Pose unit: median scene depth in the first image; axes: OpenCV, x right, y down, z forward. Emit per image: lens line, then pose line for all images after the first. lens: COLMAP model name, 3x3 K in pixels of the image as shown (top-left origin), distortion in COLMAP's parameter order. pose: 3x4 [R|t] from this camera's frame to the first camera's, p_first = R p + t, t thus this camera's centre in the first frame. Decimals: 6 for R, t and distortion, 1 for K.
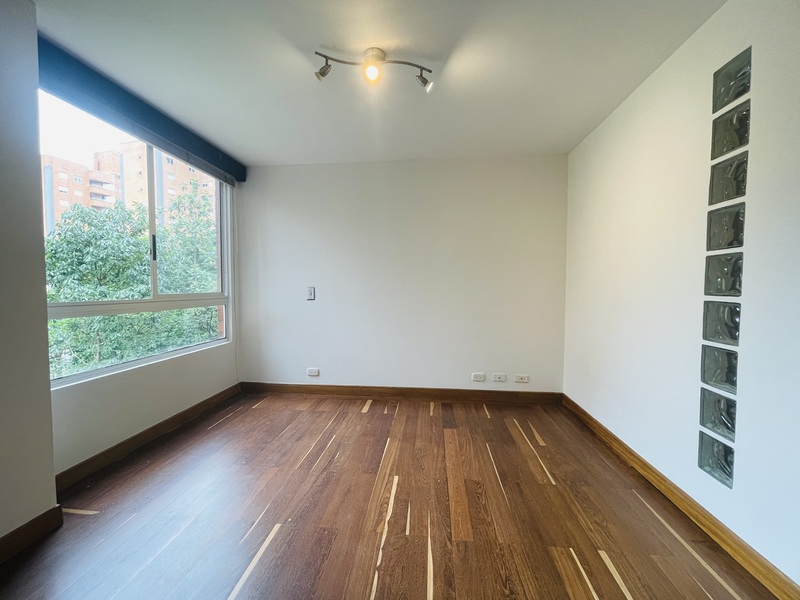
lens RADIAL K [[322.9, 0, 401.8], [0, 322.9, 301.1], [0, 0, 1]] dist [-0.002891, -0.000819]
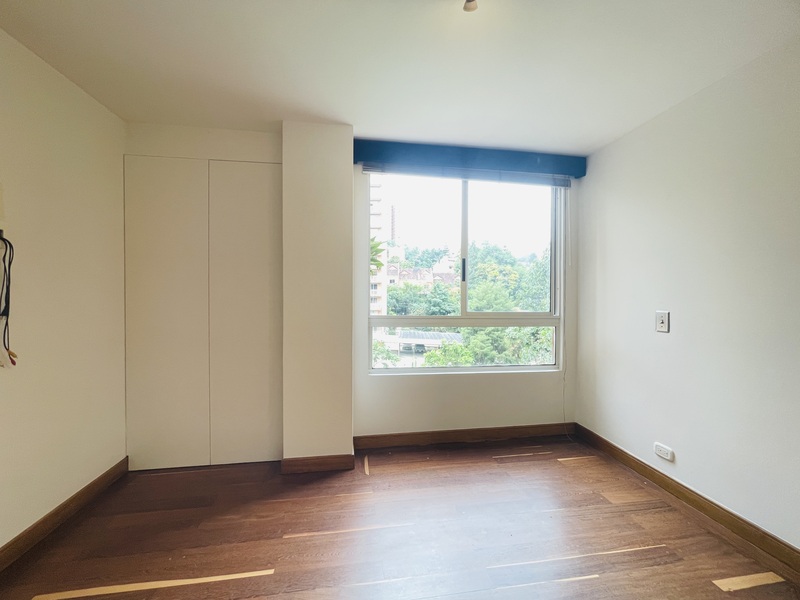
lens RADIAL K [[322.9, 0, 398.3], [0, 322.9, 299.0], [0, 0, 1]] dist [-0.002891, -0.000819]
pose [[0.234072, 0.010474, -0.972163, 0.203340], [-0.046308, 0.998927, -0.000388, -0.043916], [0.971116, 0.045109, 0.234306, 0.396254]]
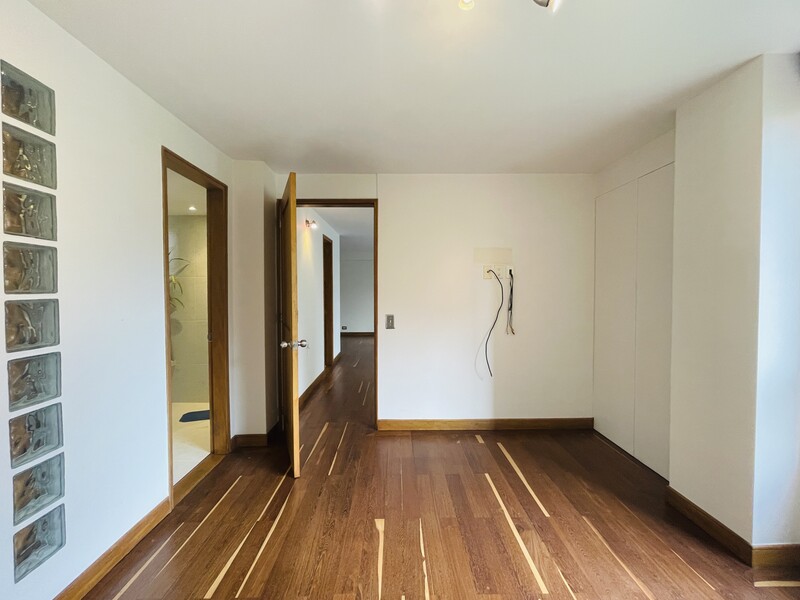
lens RADIAL K [[322.9, 0, 397.8], [0, 322.9, 299.3], [0, 0, 1]] dist [-0.002891, -0.000819]
pose [[-0.996457, -0.003384, -0.084040, 0.058480], [-0.008977, 0.997762, 0.066267, -0.083744], [0.083627, 0.066786, -0.994257, 0.859846]]
